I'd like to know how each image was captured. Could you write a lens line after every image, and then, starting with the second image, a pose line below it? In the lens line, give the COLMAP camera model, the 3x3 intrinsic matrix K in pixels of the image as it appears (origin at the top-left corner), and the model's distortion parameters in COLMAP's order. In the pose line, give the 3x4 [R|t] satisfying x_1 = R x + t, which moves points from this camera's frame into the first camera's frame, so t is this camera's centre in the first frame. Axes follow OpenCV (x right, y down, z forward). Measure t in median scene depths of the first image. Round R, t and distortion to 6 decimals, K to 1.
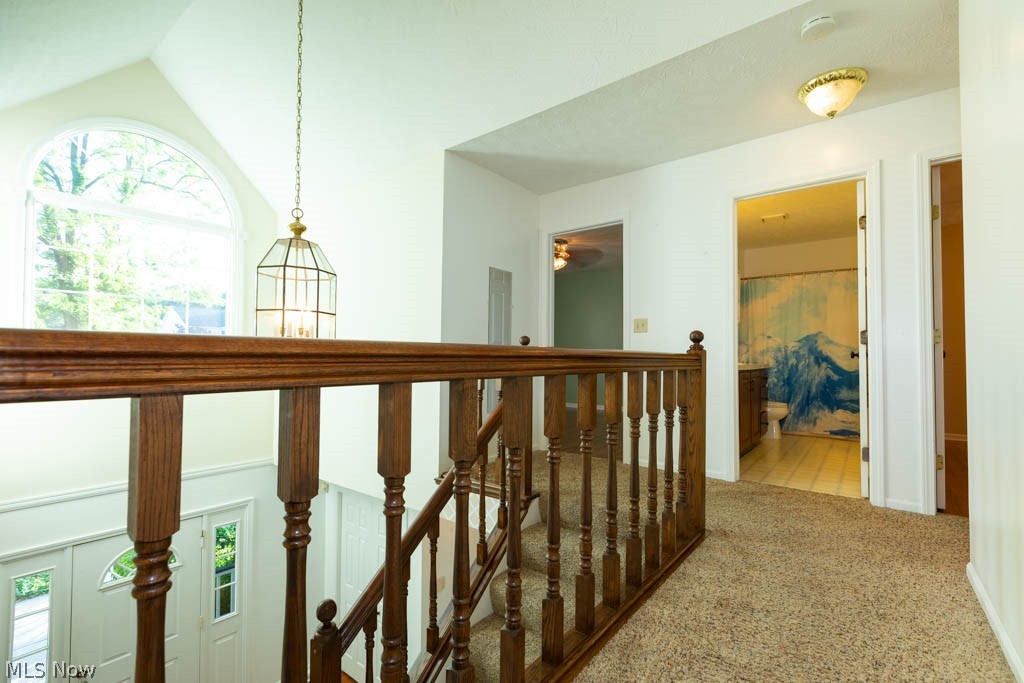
lens RADIAL K [[459.4, 0, 513.4], [0, 459.4, 346.1], [0, 0, 1]] dist [0.007302, -0.001832]
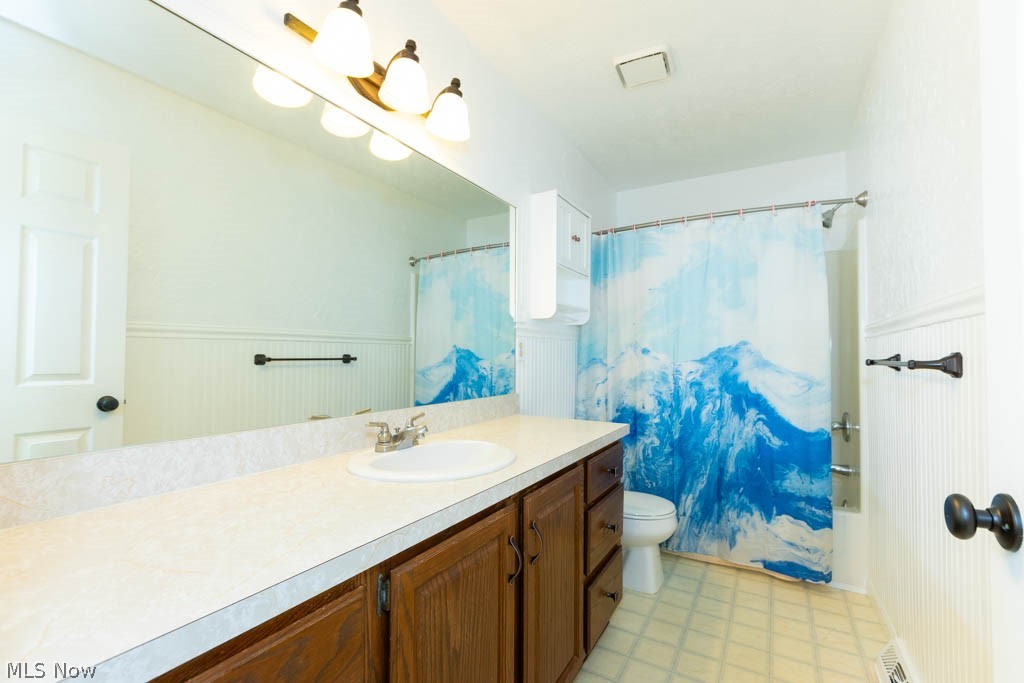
lens RADIAL K [[459.4, 0, 514.9], [0, 459.4, 346.8], [0, 0, 1]] dist [0.007302, -0.001832]
pose [[0.989498, 0.006202, 0.144411, 0.369608], [-0.005378, 0.999967, -0.006097, -0.021366], [-0.144444, 0.005257, 0.989499, 0.572829]]
